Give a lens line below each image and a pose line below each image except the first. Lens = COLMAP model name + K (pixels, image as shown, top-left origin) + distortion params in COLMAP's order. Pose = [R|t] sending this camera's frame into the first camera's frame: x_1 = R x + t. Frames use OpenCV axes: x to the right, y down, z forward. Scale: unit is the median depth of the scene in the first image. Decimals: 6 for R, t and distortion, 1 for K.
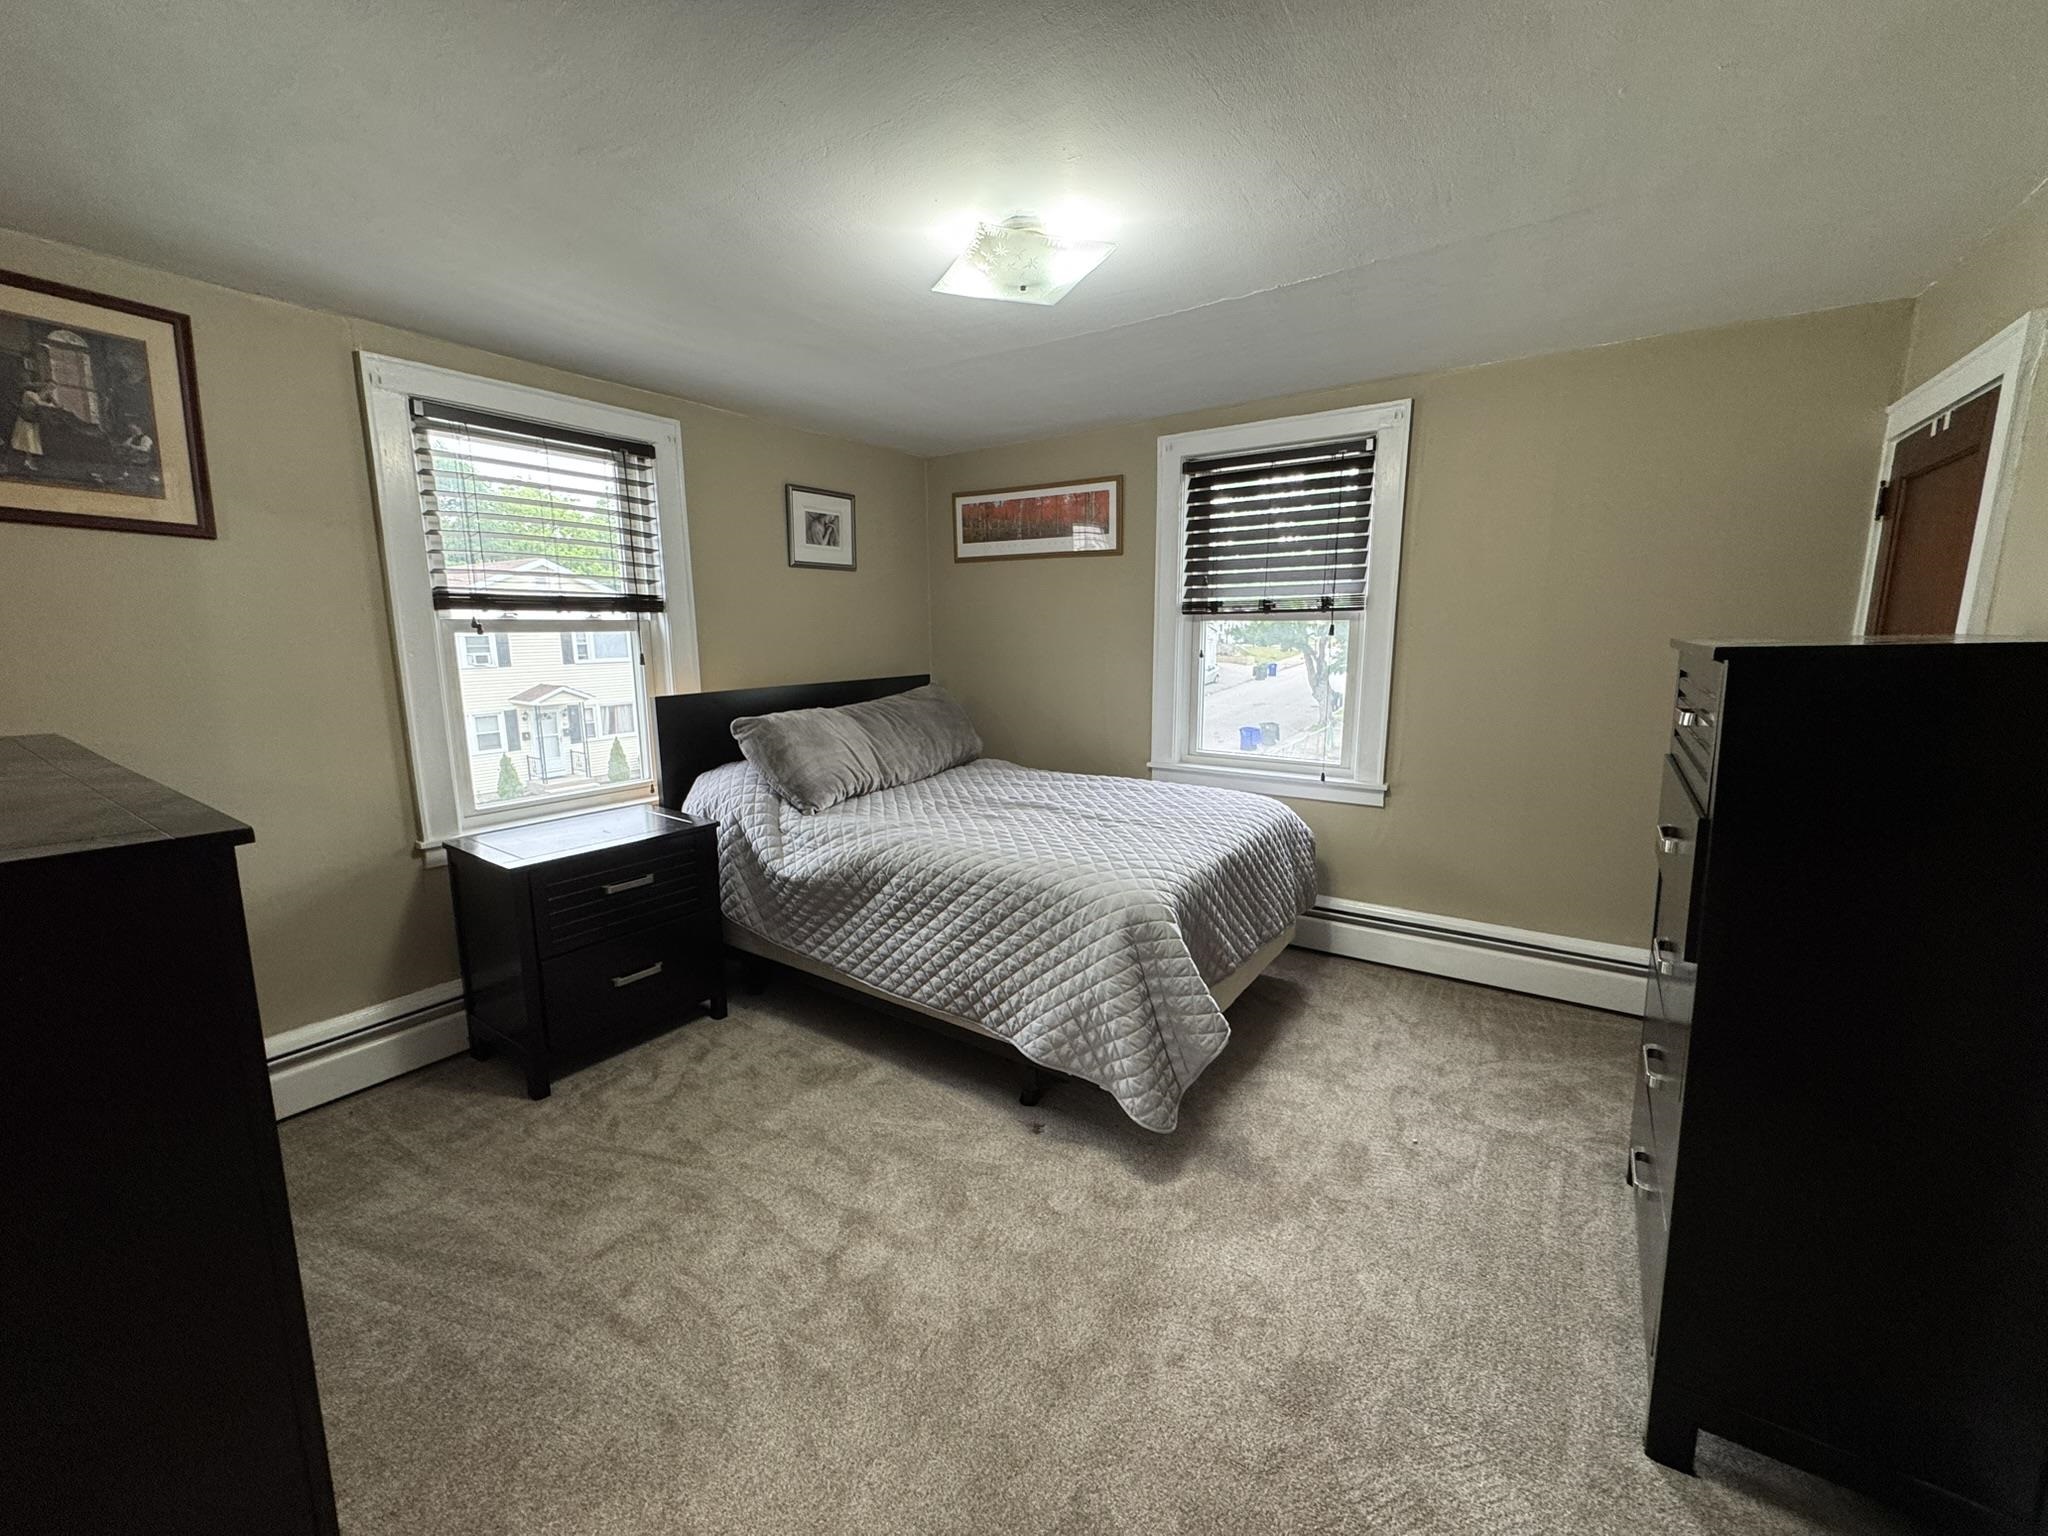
lens RADIAL K [[809.1, 0, 1019.1], [0, 809.1, 763.7], [0, 0, 1]] dist [-0.002870, 0.000528]
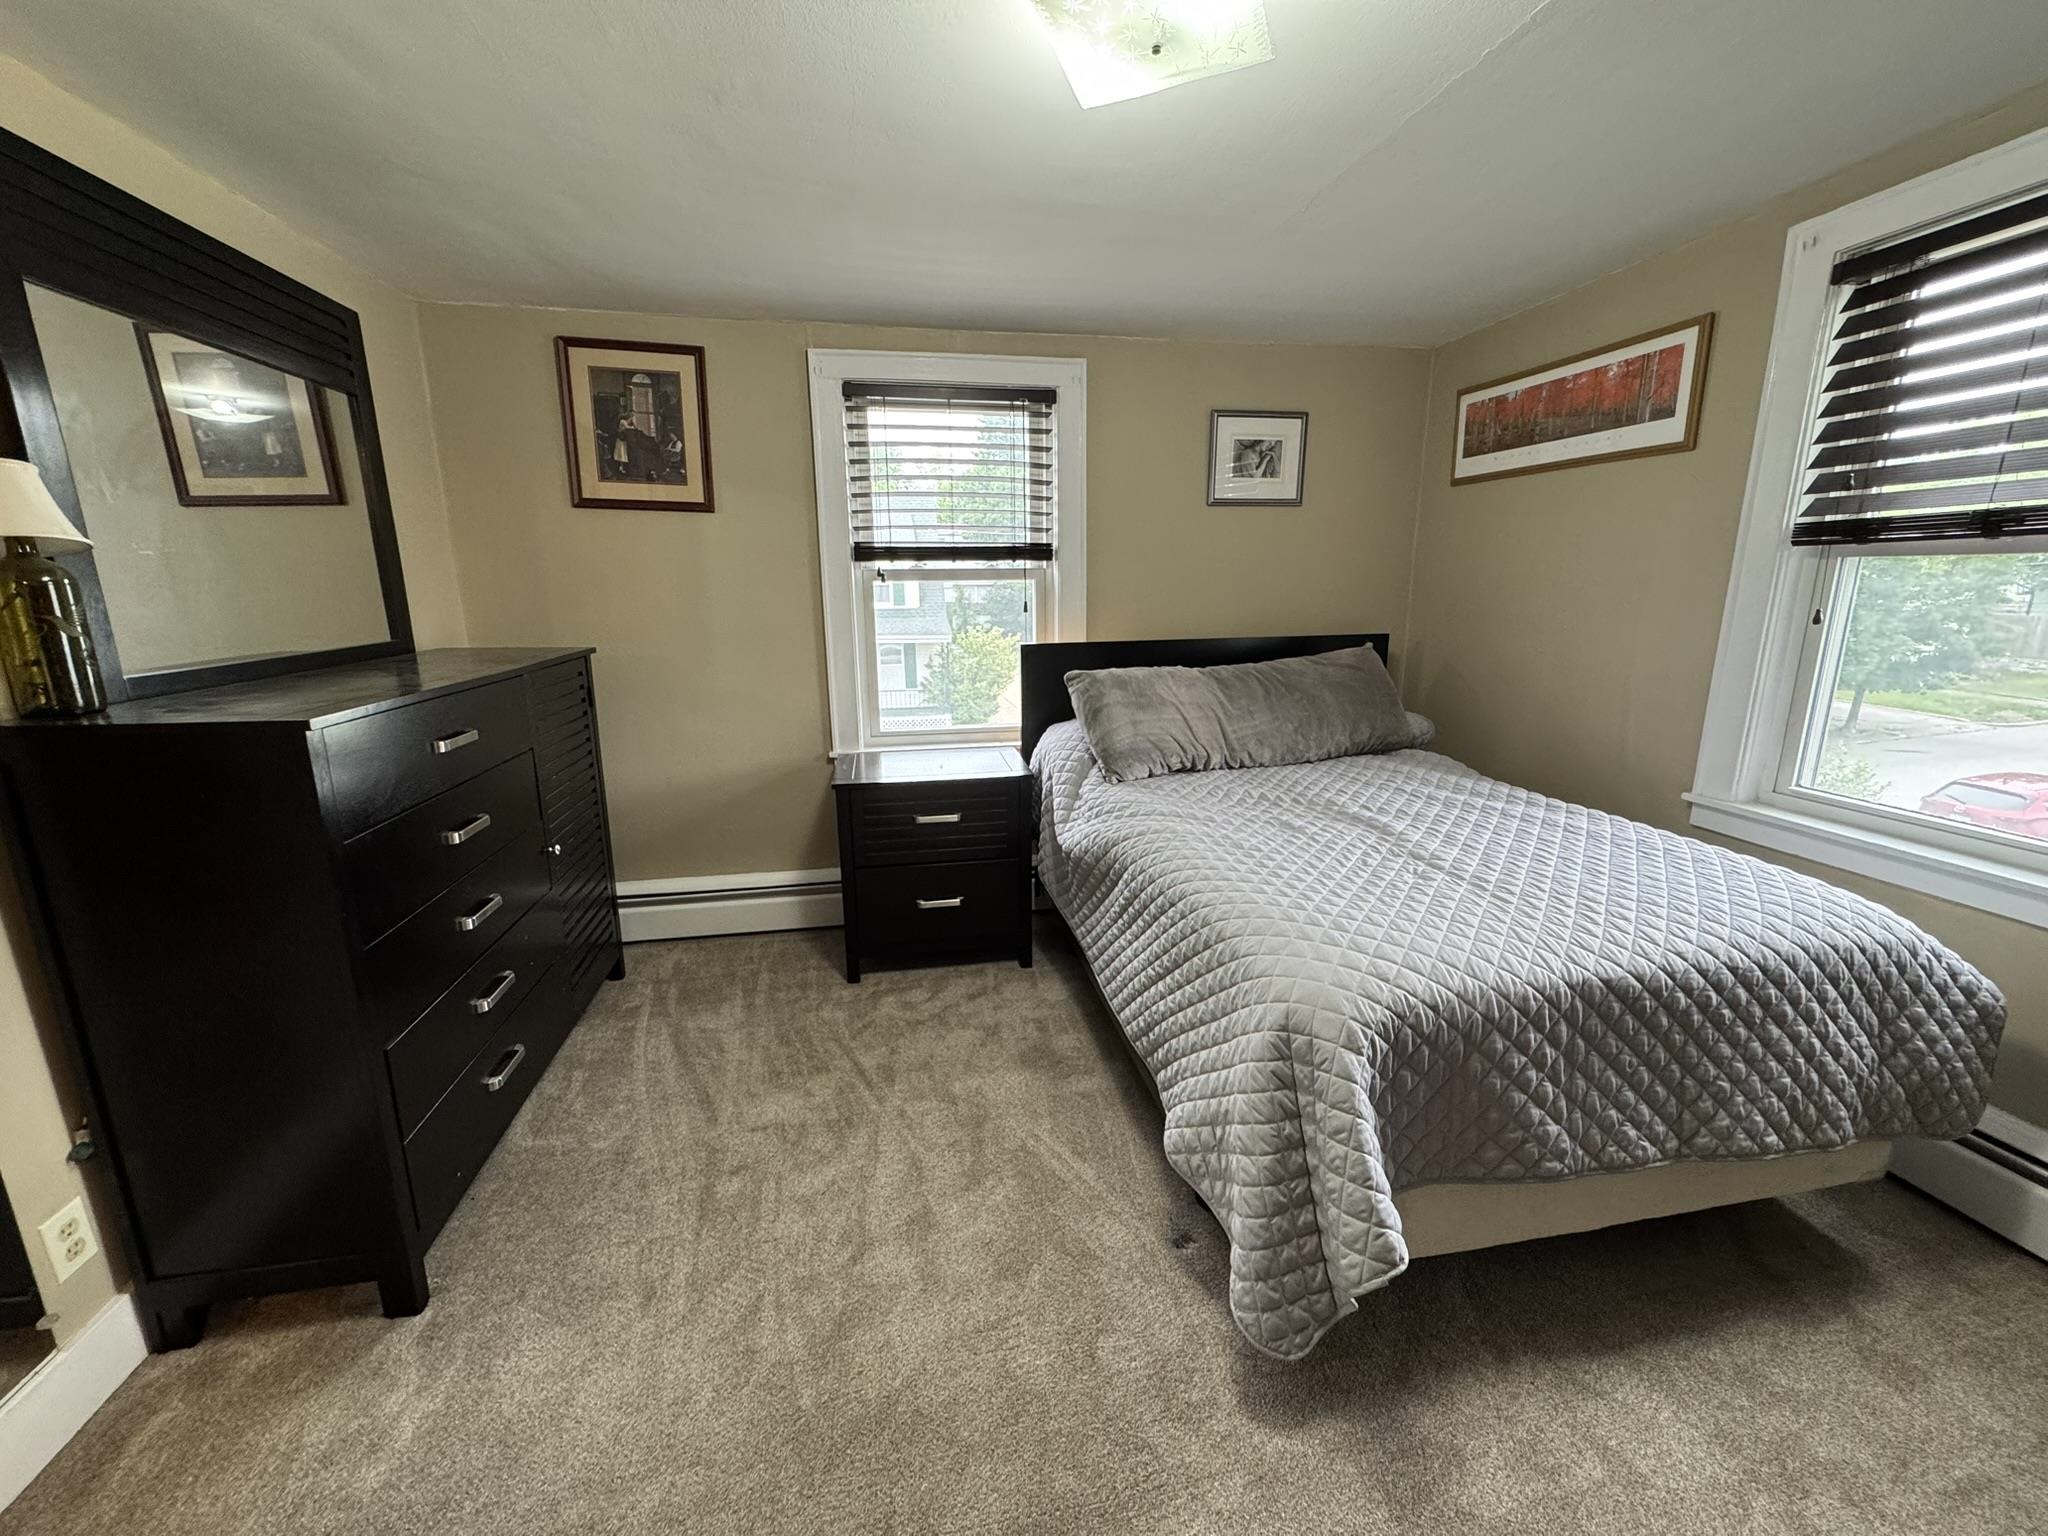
lens RADIAL K [[809.1, 0, 1029.8], [0, 809.1, 764.6], [0, 0, 1]] dist [-0.002870, 0.000528]
pose [[0.711777, 0.152385, -0.685676, 0.295770], [-0.110305, 0.988321, 0.105141, -0.042632], [0.693690, 0.000796, 0.720273, 0.282960]]
